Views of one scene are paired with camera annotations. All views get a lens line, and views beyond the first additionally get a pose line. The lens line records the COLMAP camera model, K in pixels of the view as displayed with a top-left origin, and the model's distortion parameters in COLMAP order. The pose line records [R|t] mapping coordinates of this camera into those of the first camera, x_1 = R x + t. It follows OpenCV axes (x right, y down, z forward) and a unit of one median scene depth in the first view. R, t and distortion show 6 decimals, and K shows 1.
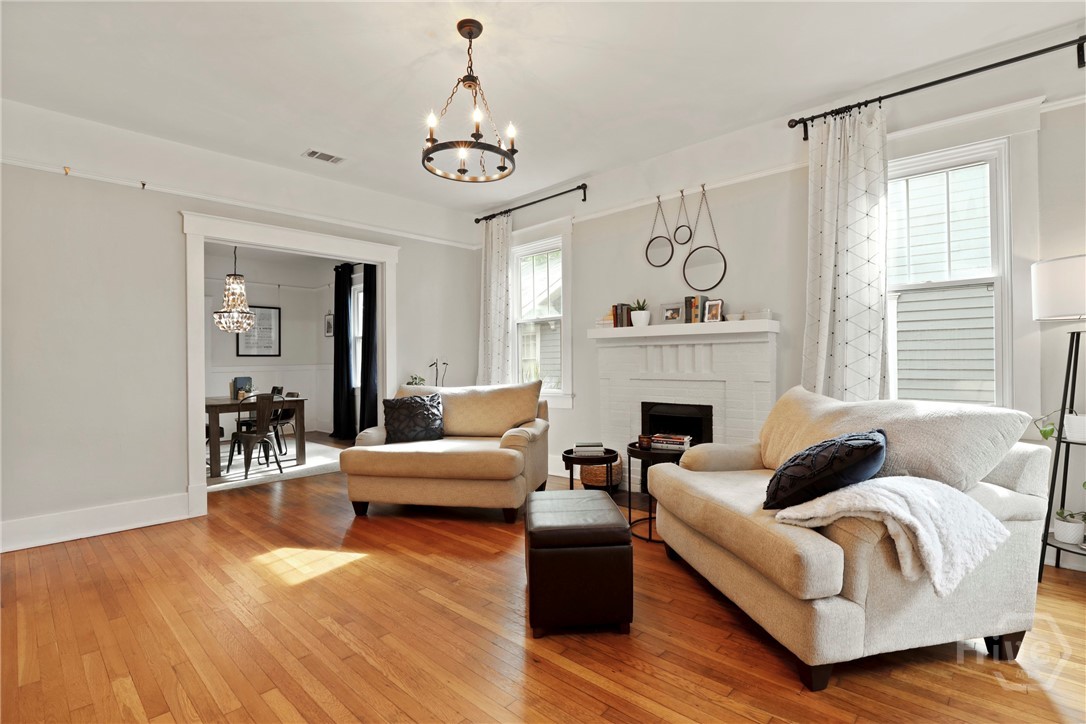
lens RADIAL K [[513.4, 0, 552.8], [0, 513.4, 363.6], [0, 0, 1]] dist [-0.034558, 0.000548]
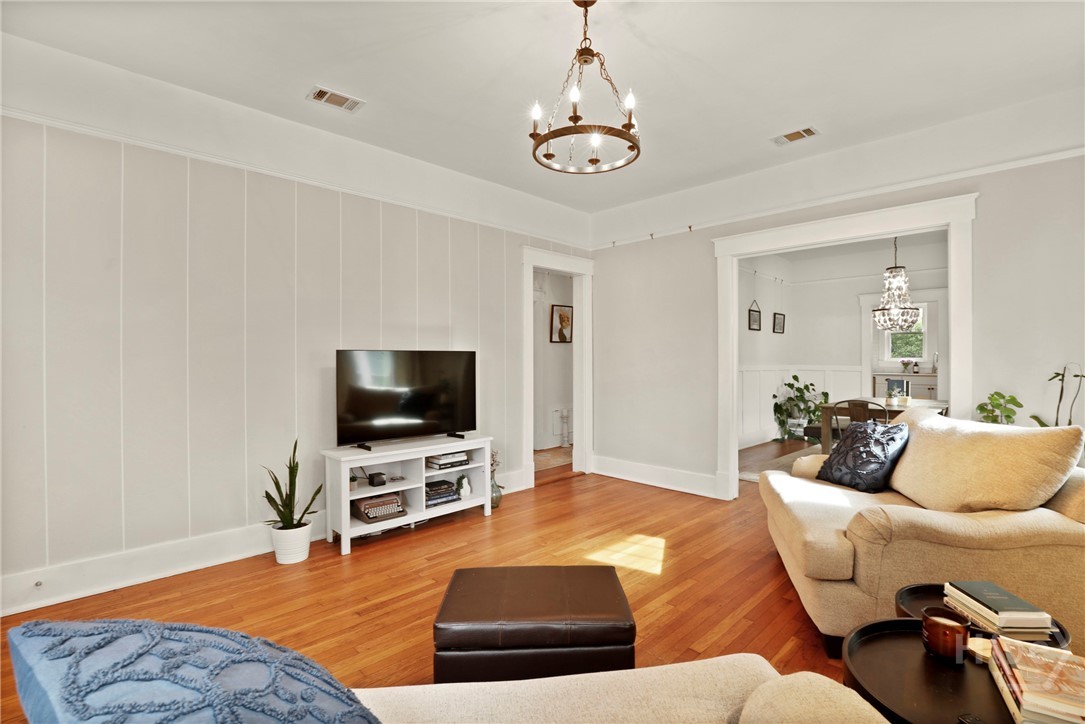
lens RADIAL K [[501.7, 0, 550.8], [0, 501.7, 357.3], [0, 0, 1]] dist [-0.035856, 0.000472]
pose [[-0.040412, 0.009285, -0.999140, 0.452195], [0.003484, 0.999952, 0.009152, -0.035909], [0.999177, -0.003111, -0.040443, 0.641996]]
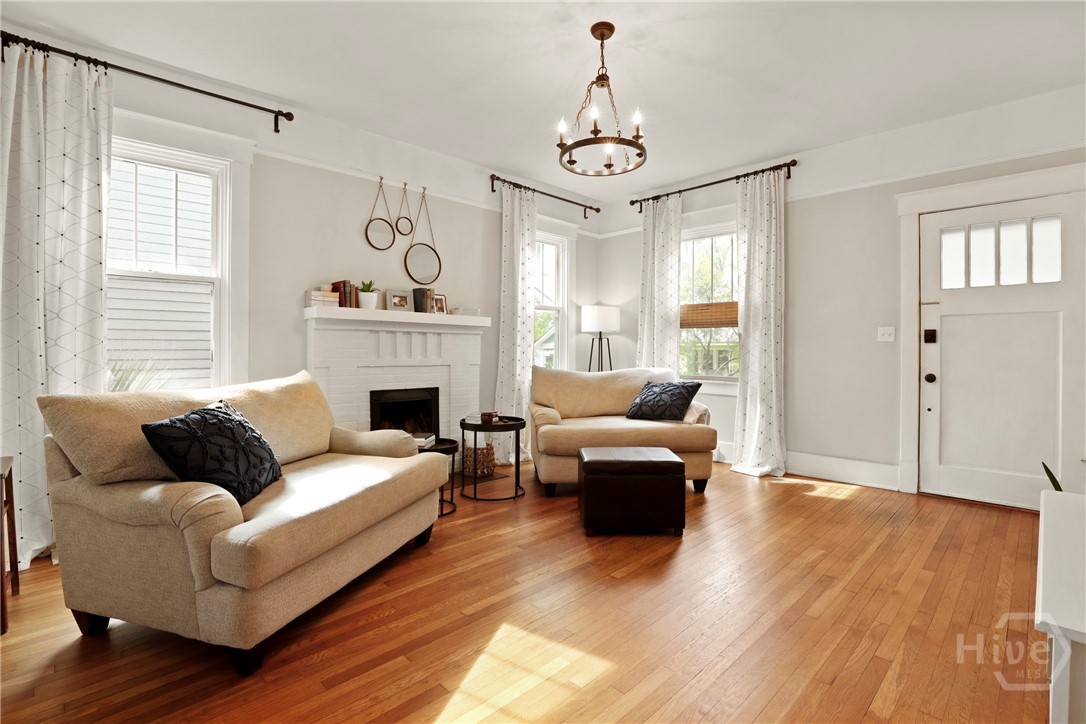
lens RADIAL K [[502.2, 0, 551.3], [0, 502.2, 357.3], [0, 0, 1]] dist [-0.035856, 0.000472]
pose [[0.044886, -0.002378, 0.998989, -0.792785], [-0.001494, 0.999996, 0.002448, 0.012298], [-0.998991, -0.001602, 0.044883, 0.698680]]
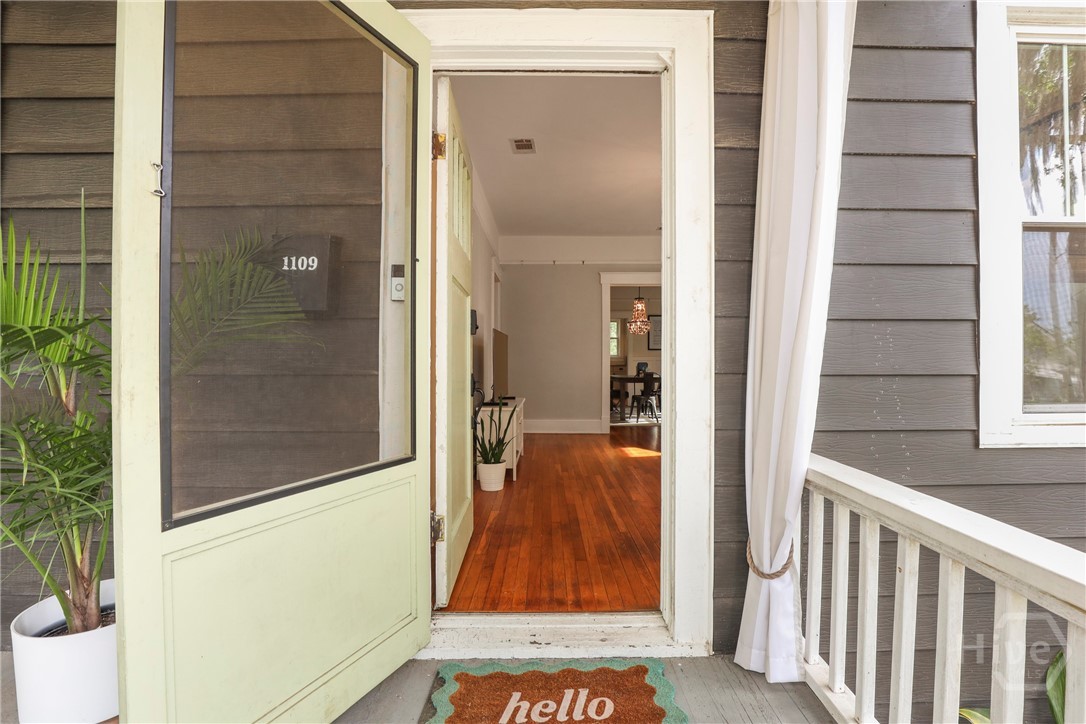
lens RADIAL K [[502.2, 0, 551.3], [0, 502.2, 357.3], [0, 0, 1]] dist [-0.035856, 0.000472]
pose [[0.687118, 0.018464, -0.726311, 0.512194], [-0.022610, 0.999736, 0.004025, 0.016583], [0.726193, 0.013656, 0.687355, -0.435410]]
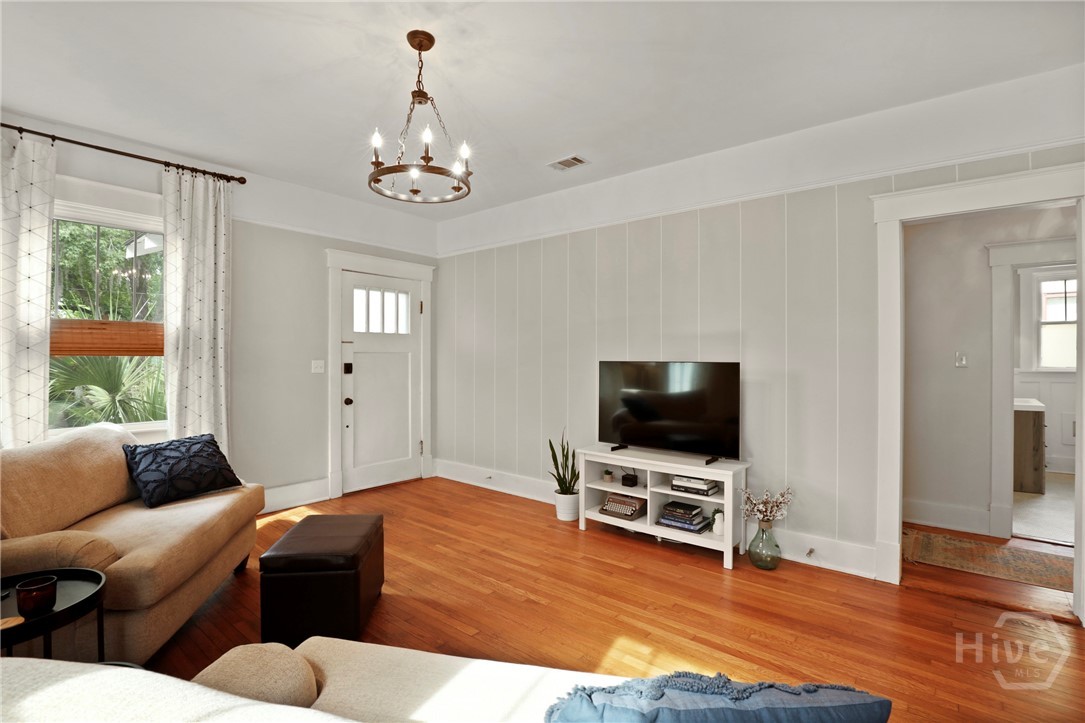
lens RADIAL K [[501.7, 0, 550.8], [0, 501.7, 356.8], [0, 0, 1]] dist [-0.035856, 0.000472]
pose [[-0.998070, 0.010005, -0.061280, -0.224422], [0.009863, 0.999948, 0.002608, -0.054548], [0.061303, 0.001998, -0.998117, 1.263545]]
